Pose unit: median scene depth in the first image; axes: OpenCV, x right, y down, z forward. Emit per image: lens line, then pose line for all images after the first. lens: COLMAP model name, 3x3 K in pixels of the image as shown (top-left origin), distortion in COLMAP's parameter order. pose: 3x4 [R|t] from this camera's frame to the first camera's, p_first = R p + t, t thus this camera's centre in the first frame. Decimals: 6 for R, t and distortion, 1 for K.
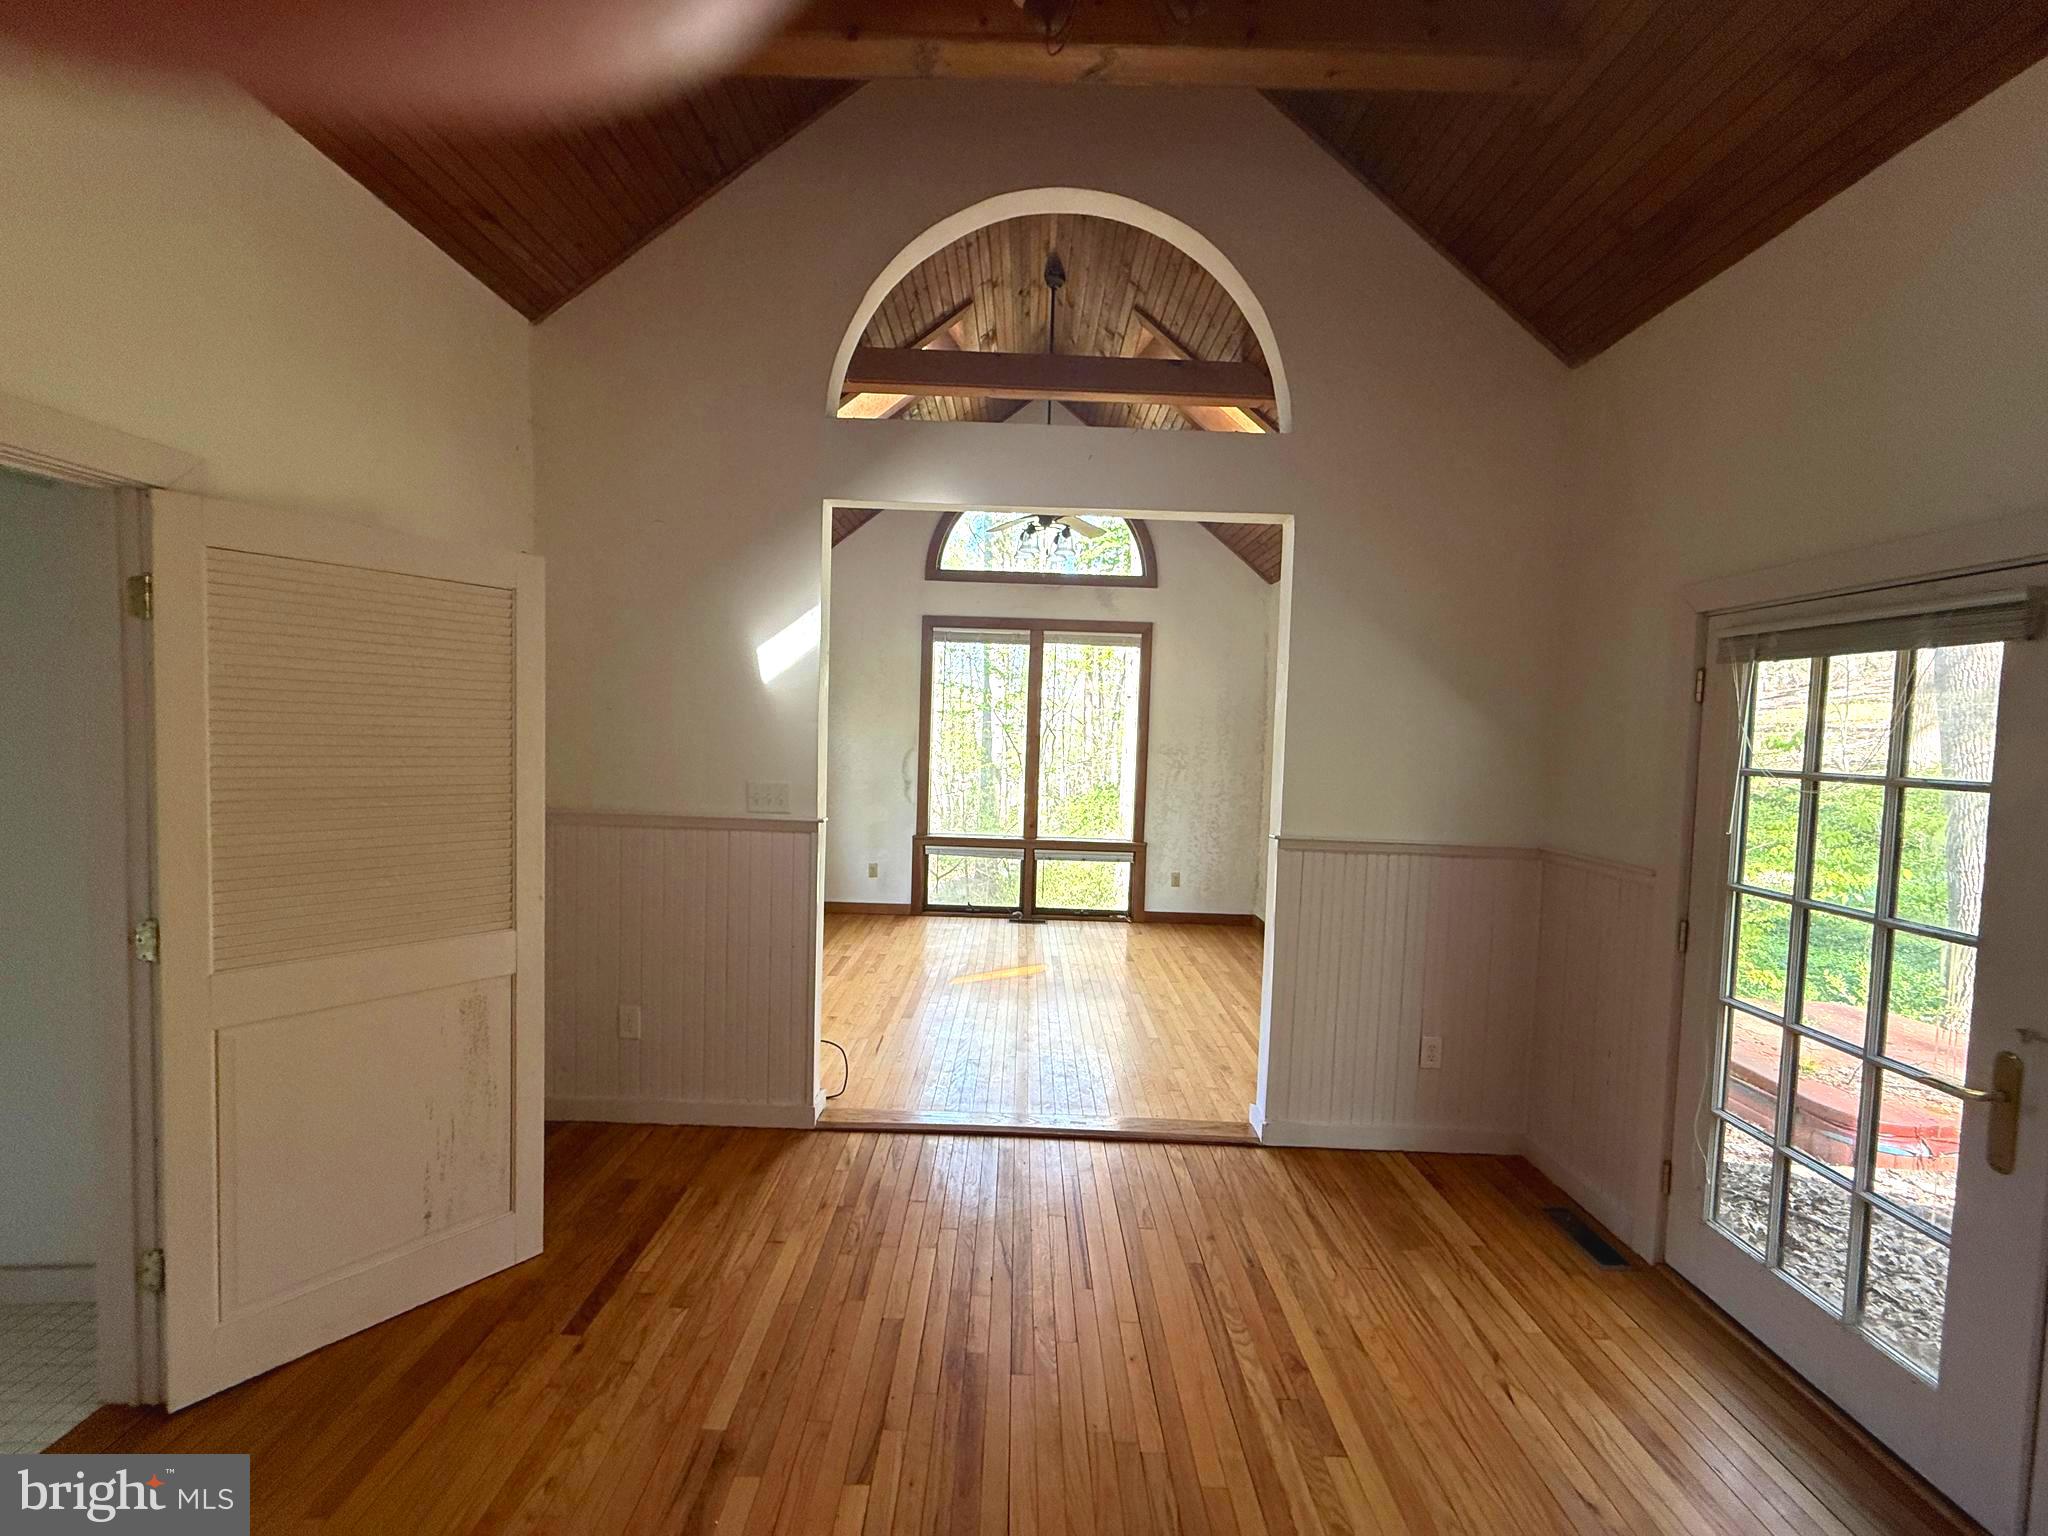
lens RADIAL K [[808.8, 0, 1024.4], [0, 808.8, 766.7], [0, 0, 1]] dist [0.000005, -0.000191]
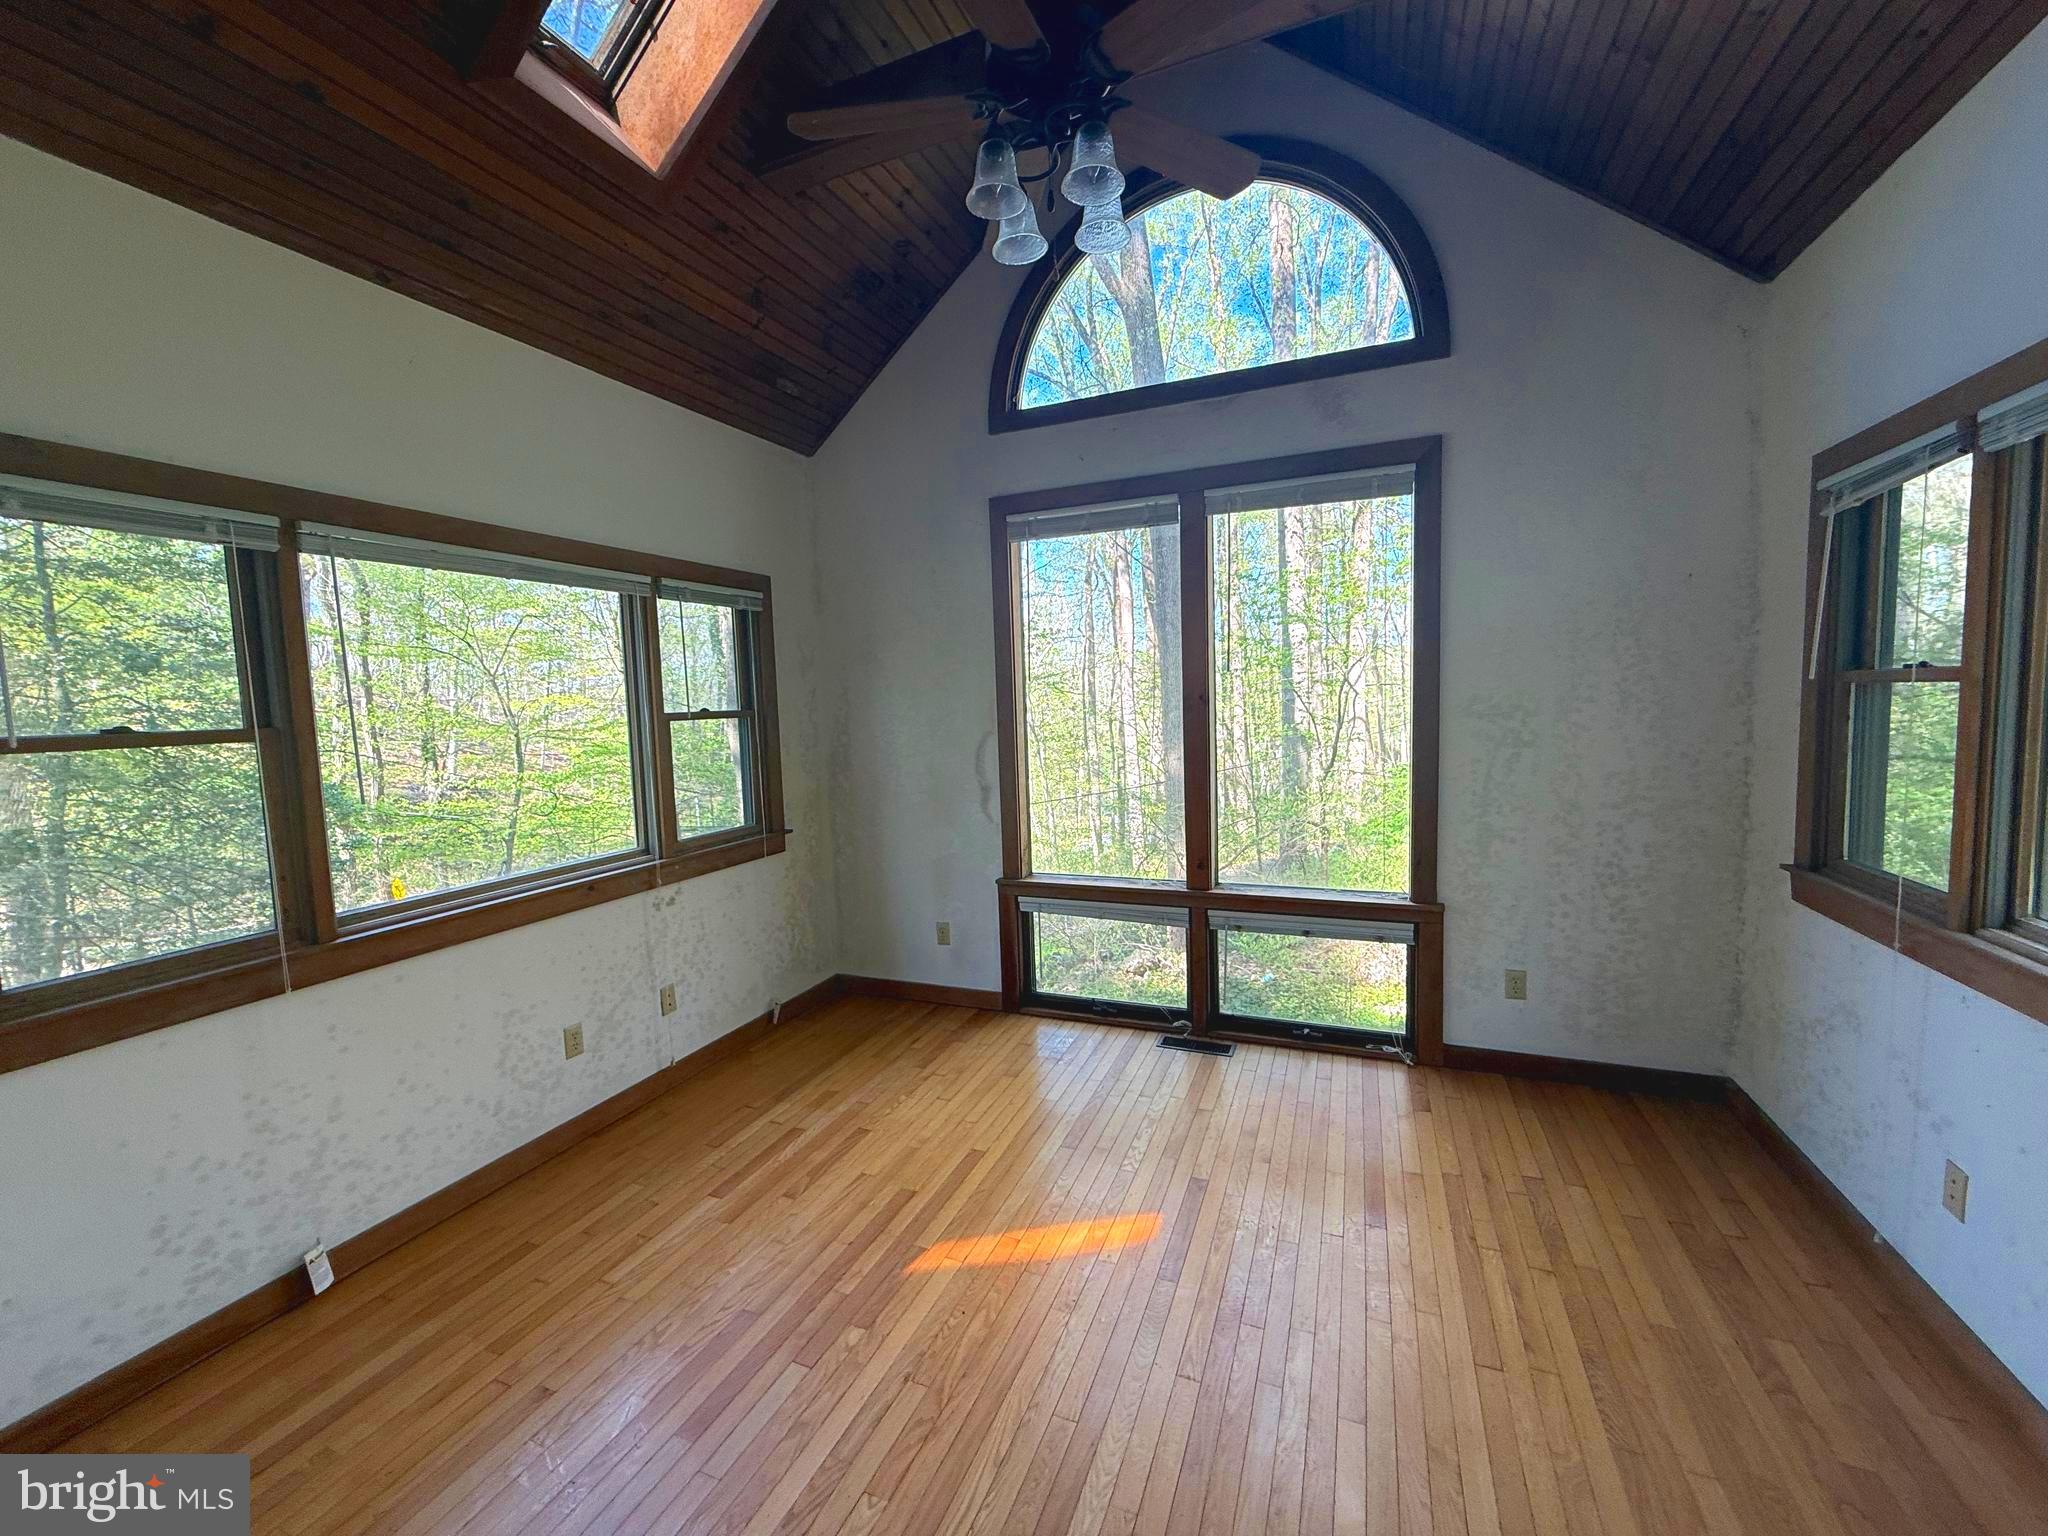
lens RADIAL K [[808.8, 0, 1021.4], [0, 808.8, 772.9], [0, 0, 1]] dist [0.000005, -0.000191]
pose [[0.920603, -0.028934, -0.389426, 0.109995], [0.047031, 0.998207, 0.037017, -0.013482], [0.387657, -0.052393, 0.920314, 0.465590]]
